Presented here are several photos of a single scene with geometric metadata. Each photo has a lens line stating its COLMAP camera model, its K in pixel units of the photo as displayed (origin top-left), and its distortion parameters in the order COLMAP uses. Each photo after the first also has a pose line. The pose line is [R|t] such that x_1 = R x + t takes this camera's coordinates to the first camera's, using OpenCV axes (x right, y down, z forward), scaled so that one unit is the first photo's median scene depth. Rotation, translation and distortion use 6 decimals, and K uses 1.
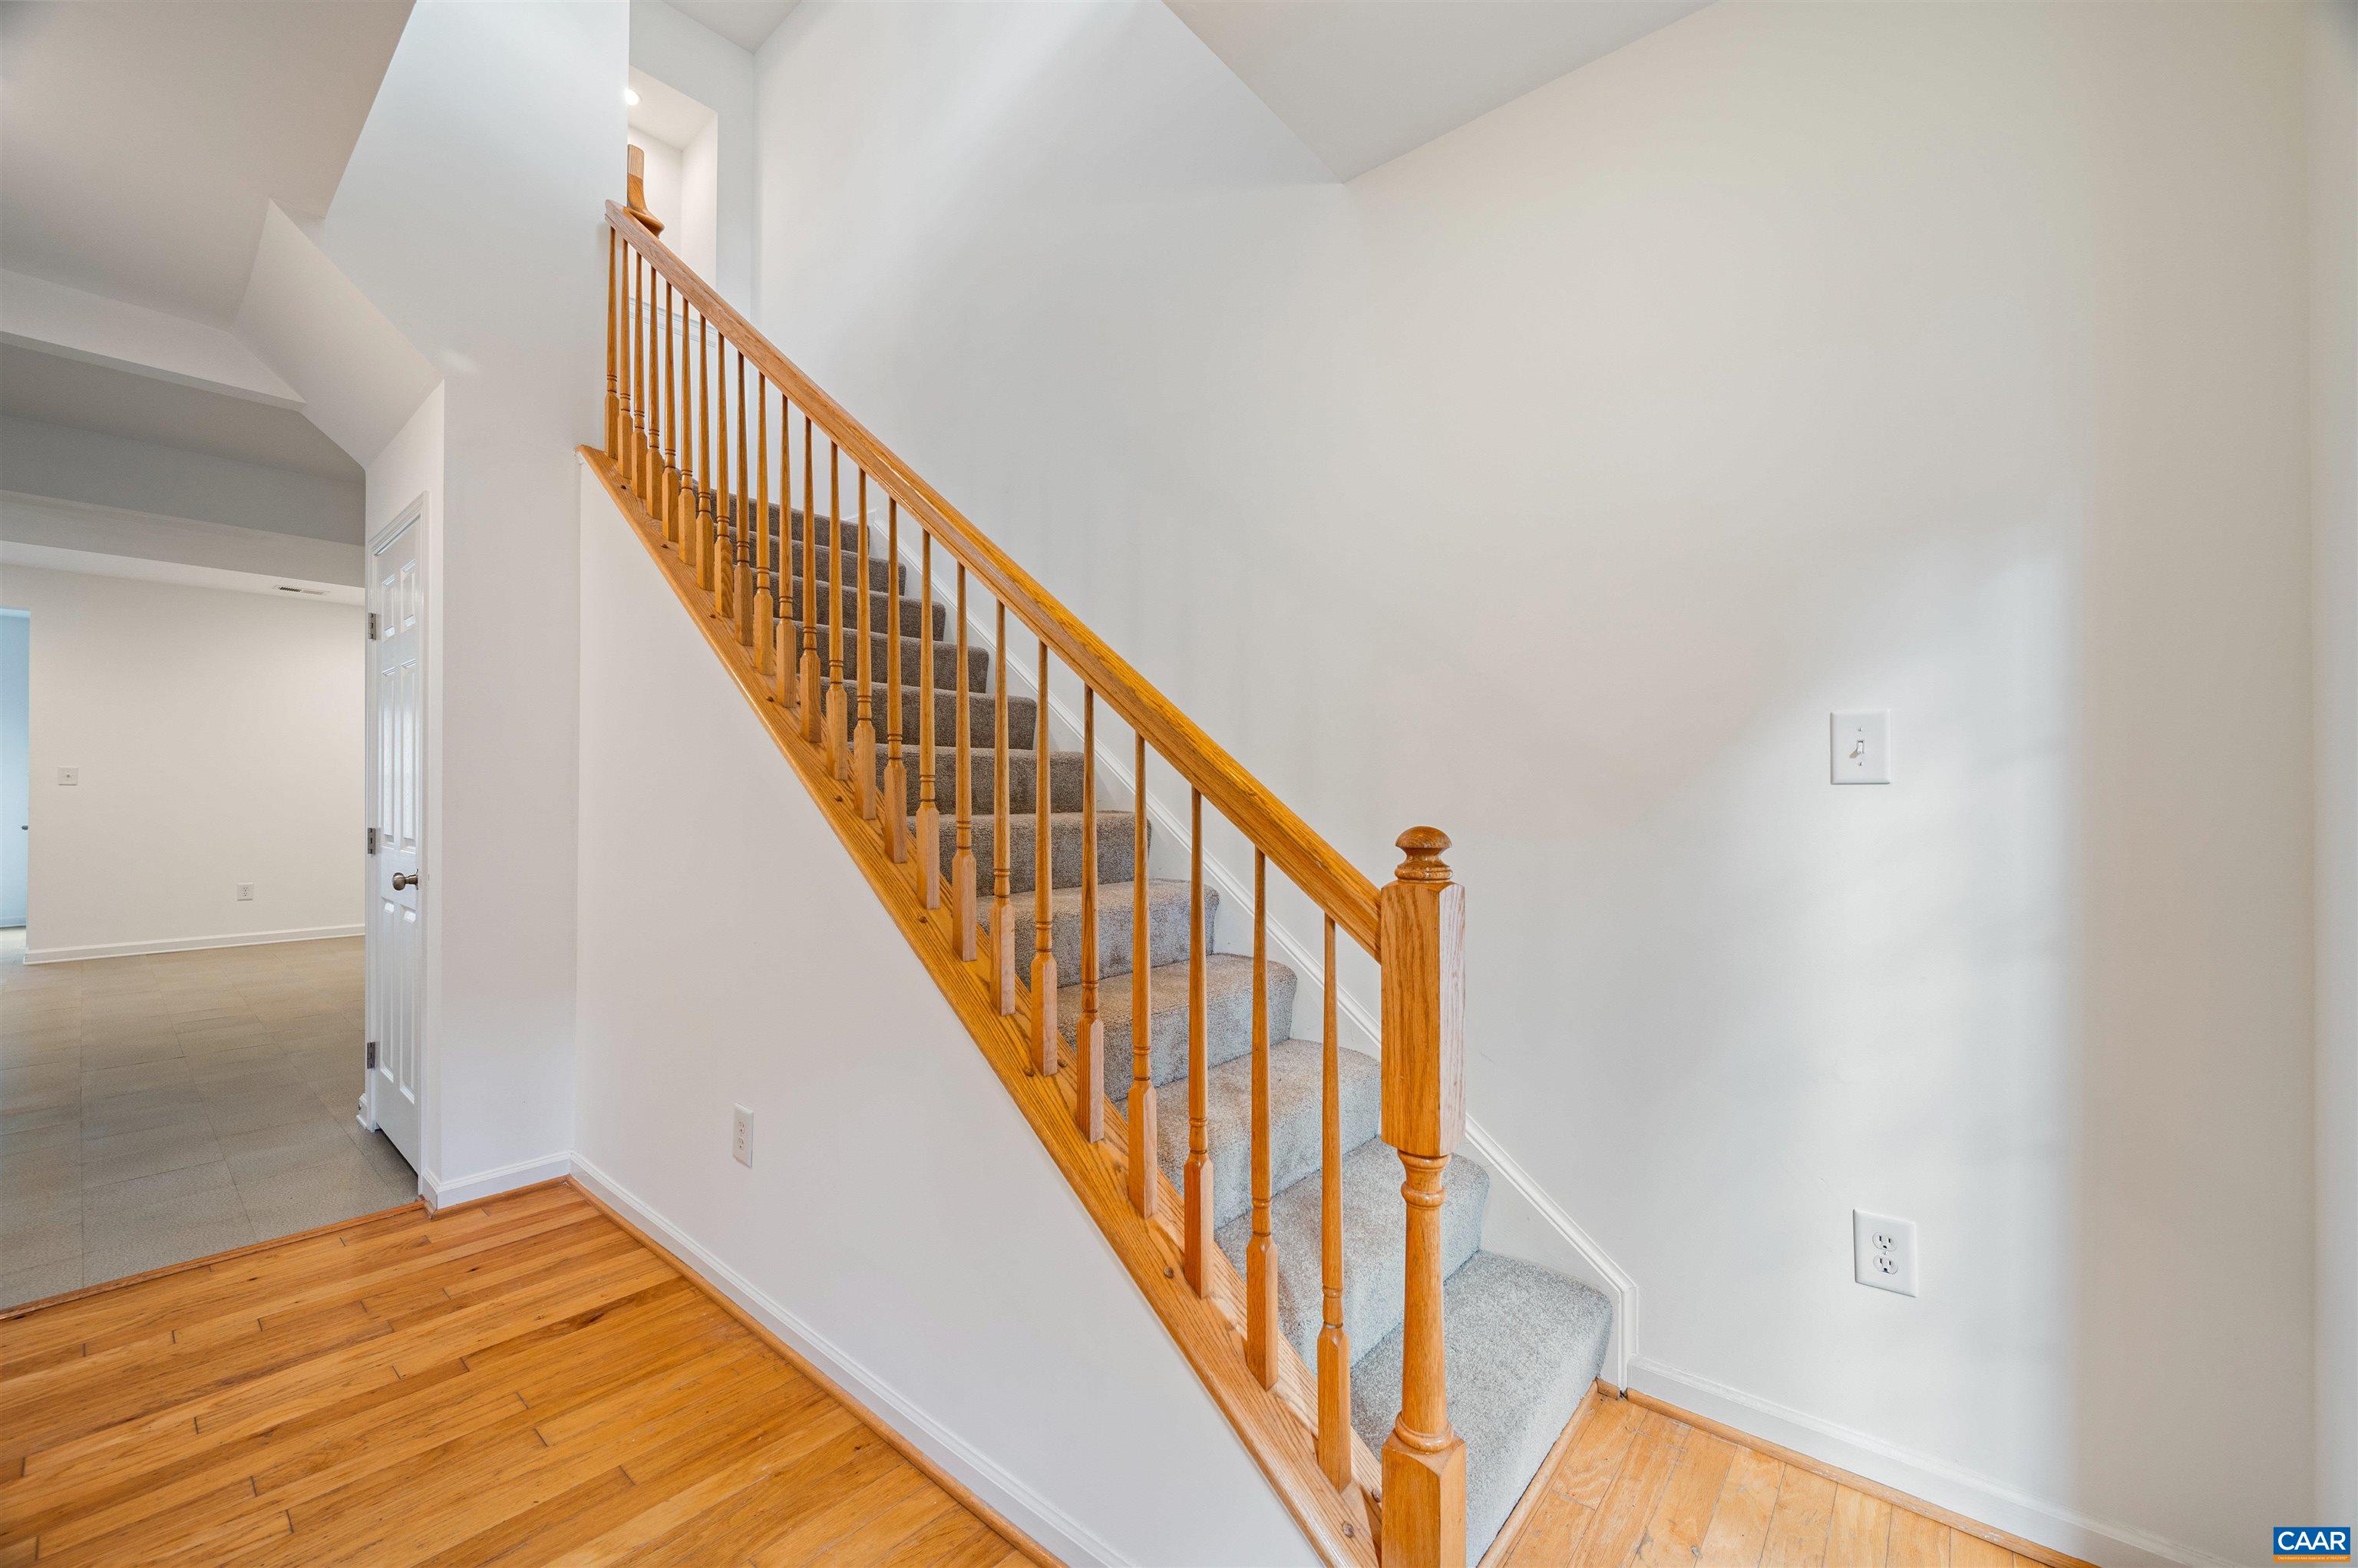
lens RADIAL K [[1000.2, 0, 1179.0], [0, 1000.2, 784.0], [0, 0, 1]] dist [0.000462, -0.000010]
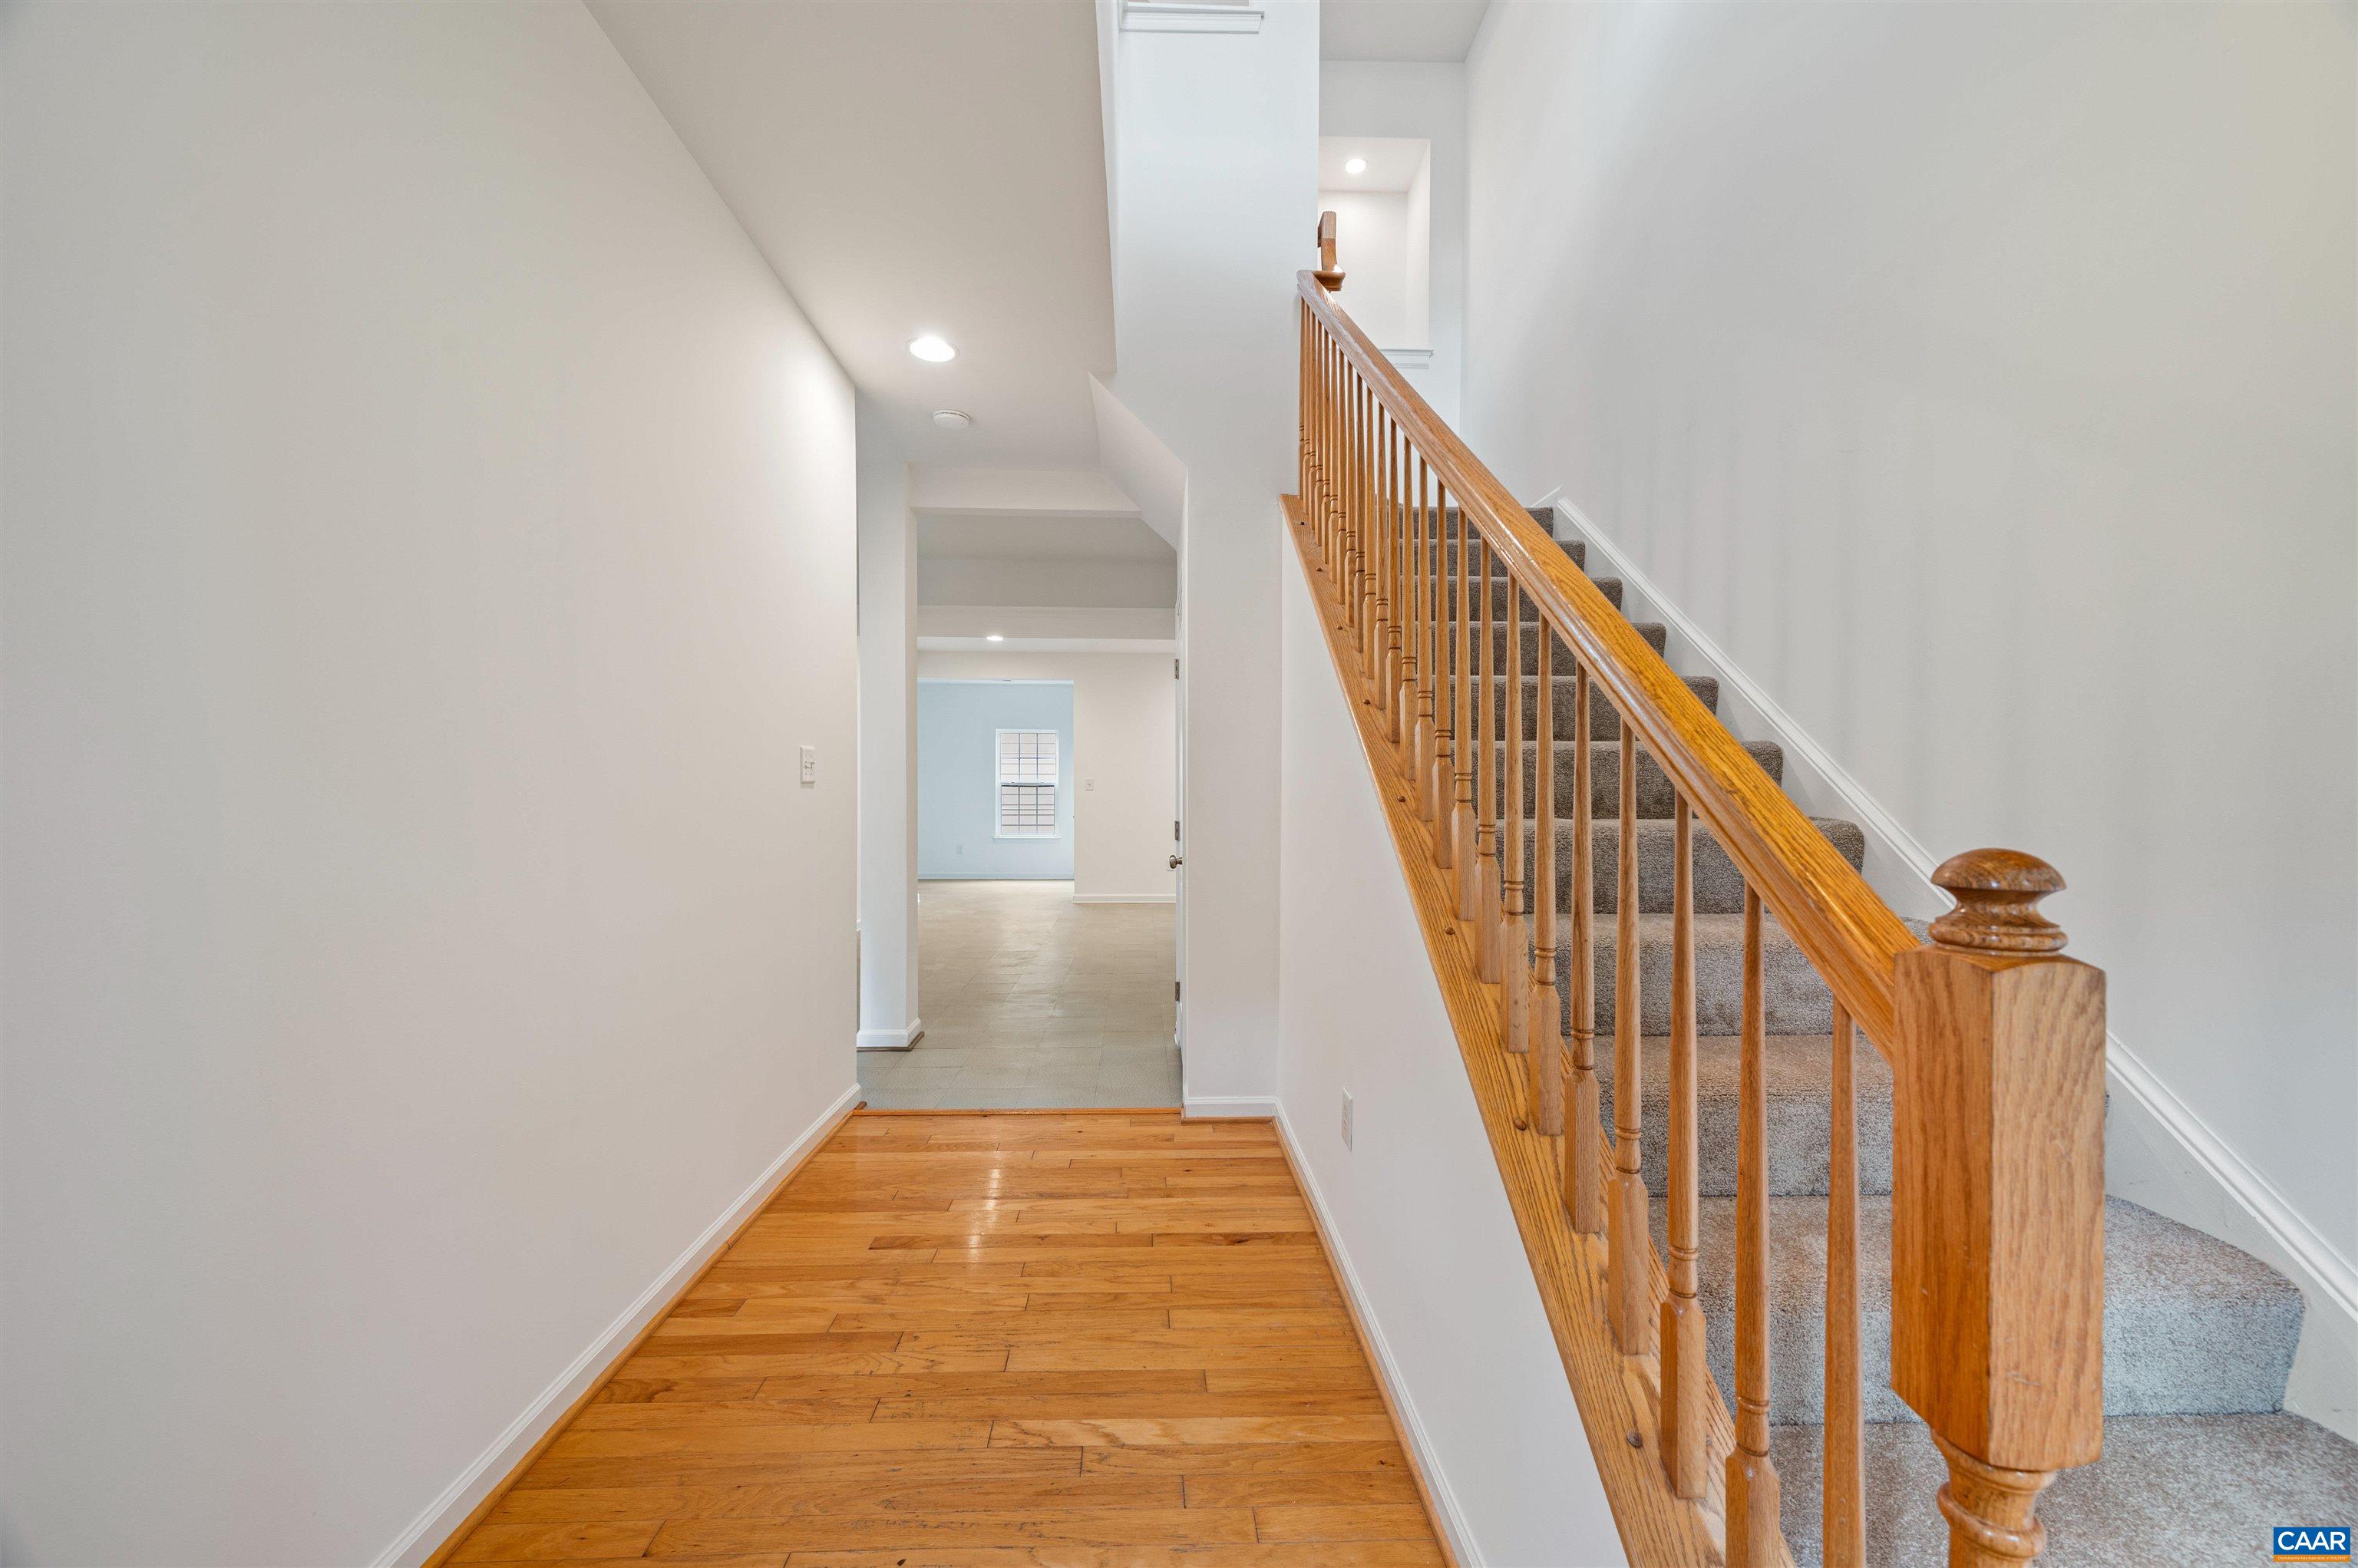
lens RADIAL K [[976.4, 0, 1181.2], [0, 976.4, 809.5], [0, 0, 1]] dist [-0.000339, -0.000032]
pose [[0.646486, 0.011120, -0.762845, 0.252806], [0.004720, 0.999816, 0.018575, 0.006236], [0.762911, -0.015609, 0.646315, 0.225699]]
